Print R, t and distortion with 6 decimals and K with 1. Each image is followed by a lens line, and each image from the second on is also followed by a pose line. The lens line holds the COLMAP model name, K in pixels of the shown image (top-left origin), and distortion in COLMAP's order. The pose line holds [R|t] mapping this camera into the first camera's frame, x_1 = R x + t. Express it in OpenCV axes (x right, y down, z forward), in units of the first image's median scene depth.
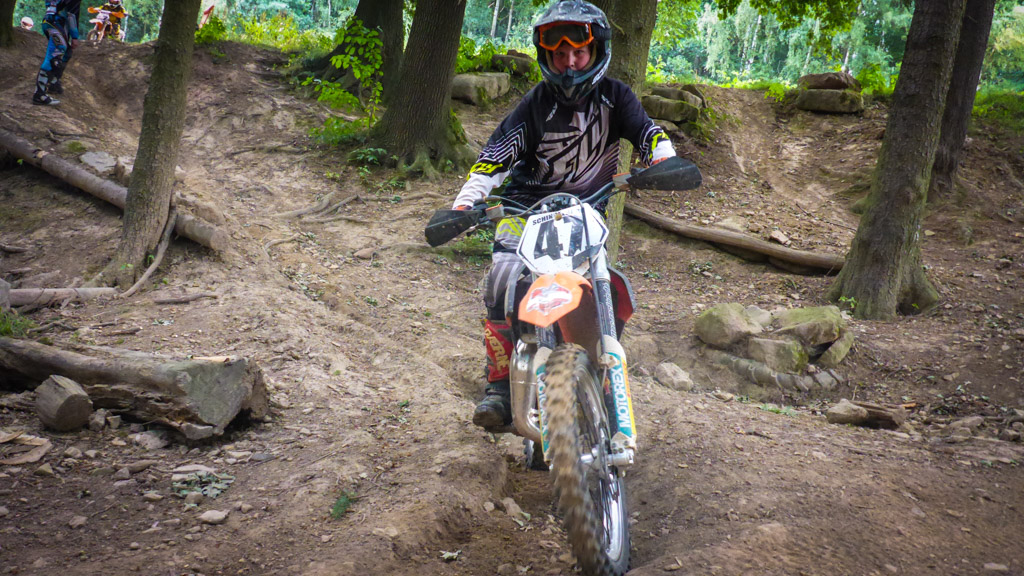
lens RADIAL K [[839.7, 0, 512.0], [0, 839.7, 284.4], [0, 0, 1]] dist [-0.024528, 0.001616]
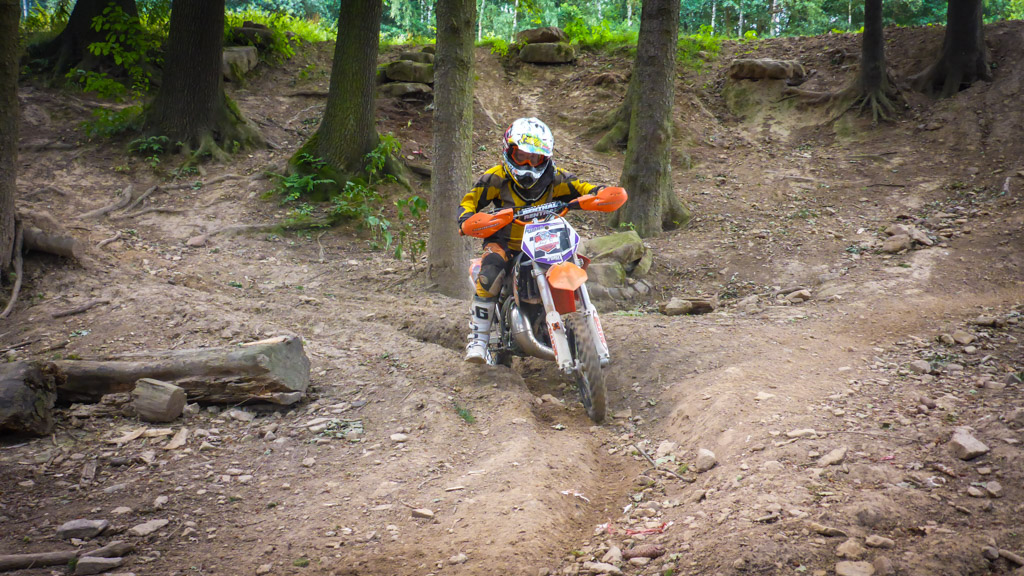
lens RADIAL K [[839.7, 0, 512.7], [0, 839.7, 291.1], [0, 0, 1]] dist [-0.024528, 0.001616]
pose [[0.926684, -0.158209, 0.340921, -0.158715], [0.134523, 0.986612, 0.092194, -0.017590], [-0.350942, -0.039573, 0.935560, -0.095894]]
